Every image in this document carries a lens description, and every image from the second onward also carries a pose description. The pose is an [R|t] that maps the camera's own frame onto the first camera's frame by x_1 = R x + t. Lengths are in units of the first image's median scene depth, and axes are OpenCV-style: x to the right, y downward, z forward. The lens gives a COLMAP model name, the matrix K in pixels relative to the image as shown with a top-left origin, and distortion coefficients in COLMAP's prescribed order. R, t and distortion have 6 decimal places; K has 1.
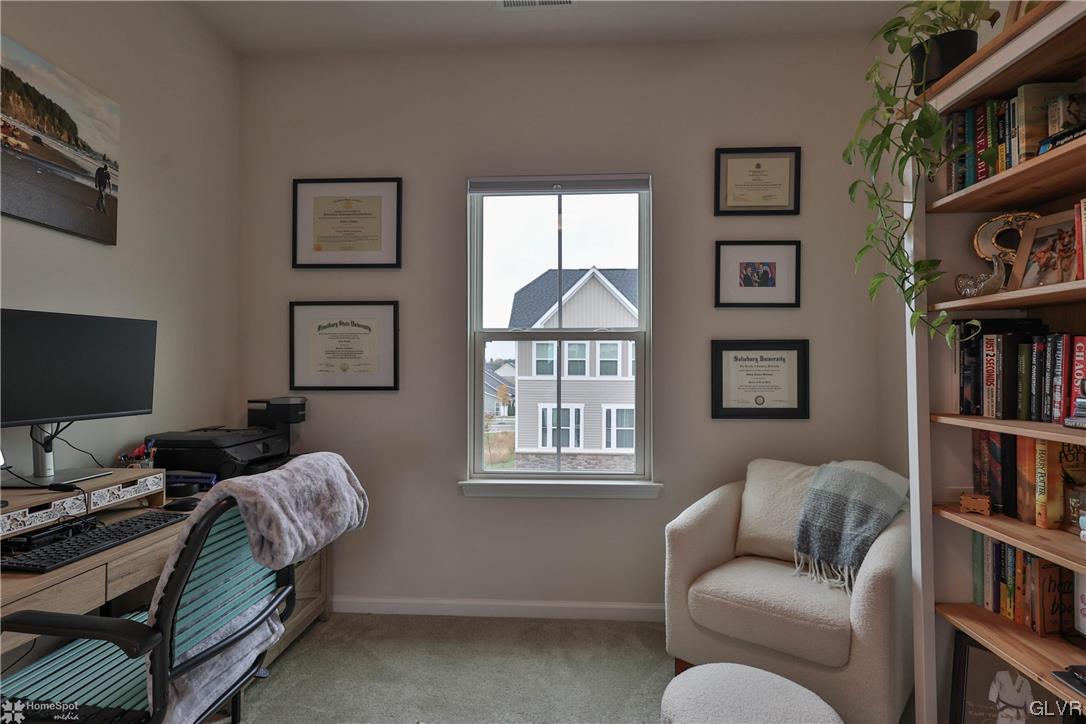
lens RADIAL K [[540.3, 0, 543.0], [0, 540.3, 362.0], [0, 0, 1]] dist [-0.000608, -0.000519]
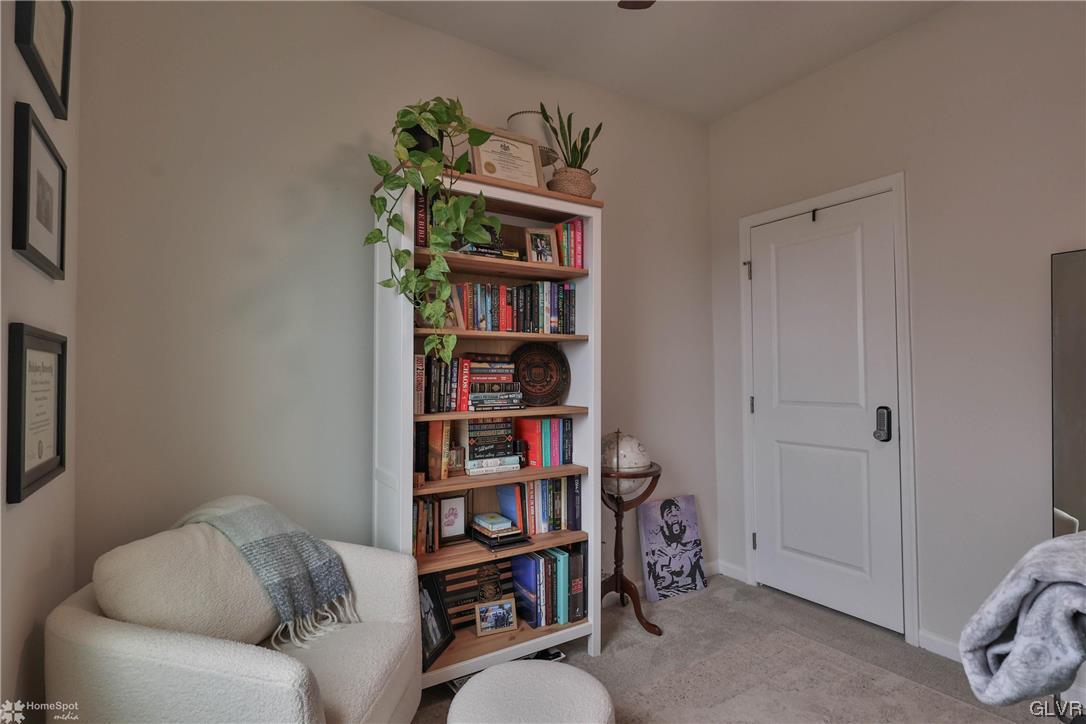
lens RADIAL K [[546.9, 0, 543.0], [0, 546.9, 362.0], [0, 0, 1]] dist [-0.001894, 0.000034]
pose [[-0.595556, 0.026099, 0.802889, -0.363364], [0.005894, 0.999587, -0.028120, 0.007428], [-0.803292, -0.012015, -0.595464, 1.159291]]
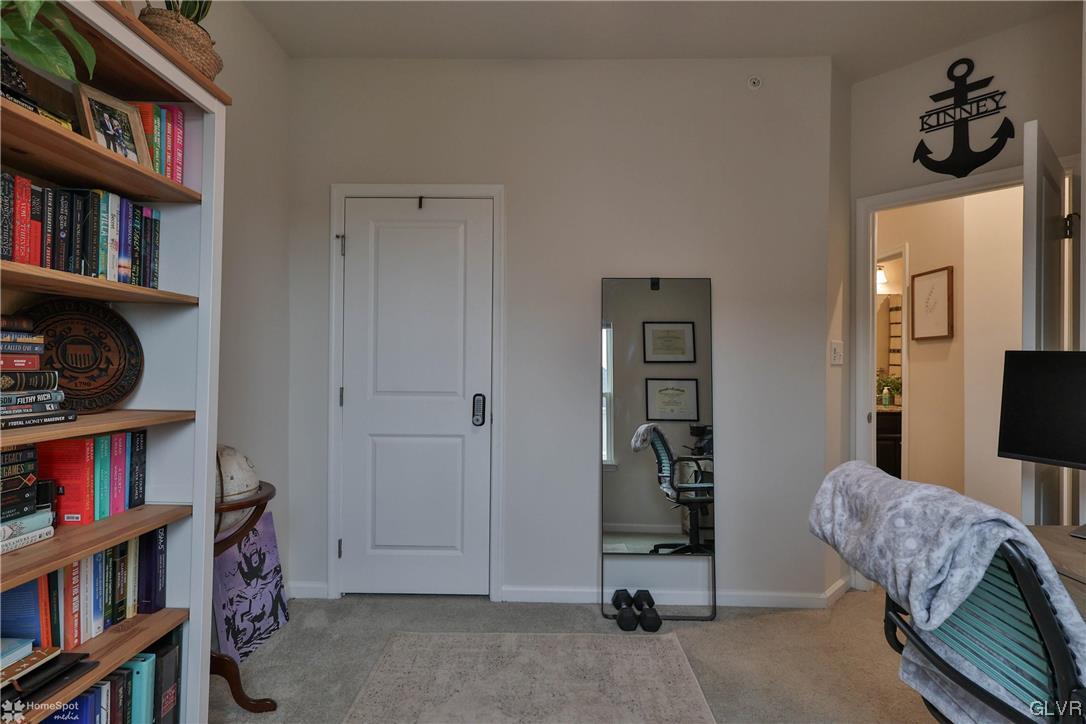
lens RADIAL K [[533.4, 0, 543.0], [0, 533.4, 362.0], [0, 0, 1]] dist [0.000488, 0.000176]
pose [[-0.998747, -0.007424, -0.049482, 0.089405], [-0.007024, 0.999941, -0.008256, 0.008886], [0.049540, -0.007898, -0.998741, 1.131721]]
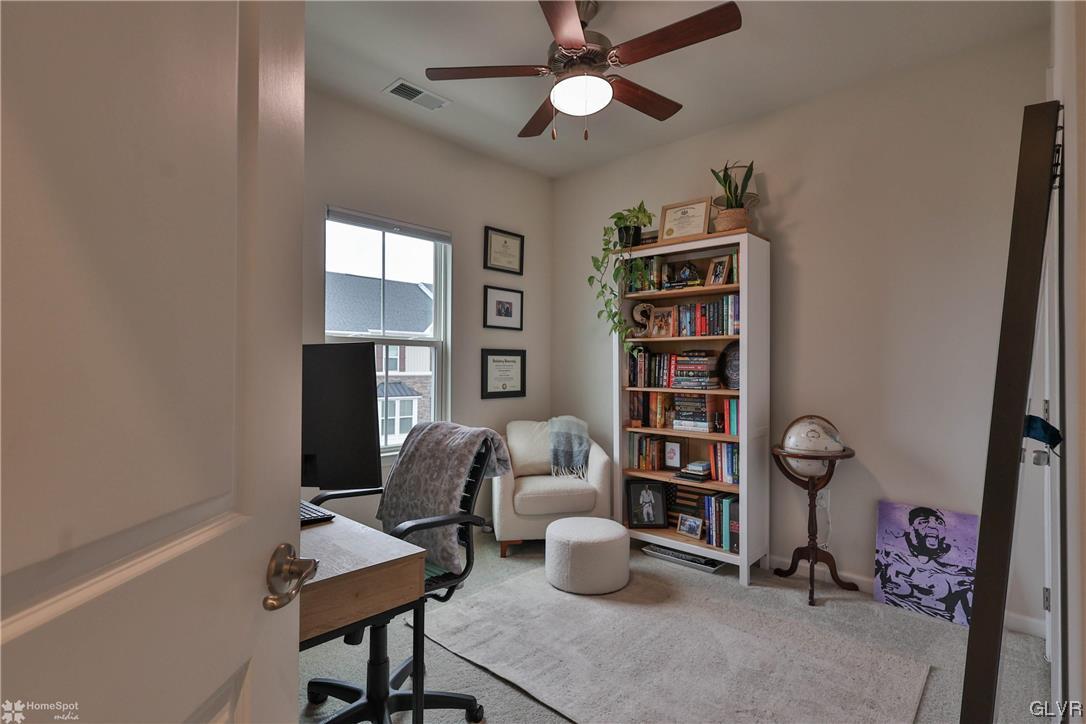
lens RADIAL K [[540.3, 0, 543.0], [0, 540.3, 362.0], [0, 0, 1]] dist [-0.000608, -0.000519]
pose [[0.629470, 0.006887, 0.776995, -0.976114], [-0.008214, 0.999964, -0.002209, -0.000693], [-0.776982, -0.004992, 0.629503, -0.136918]]
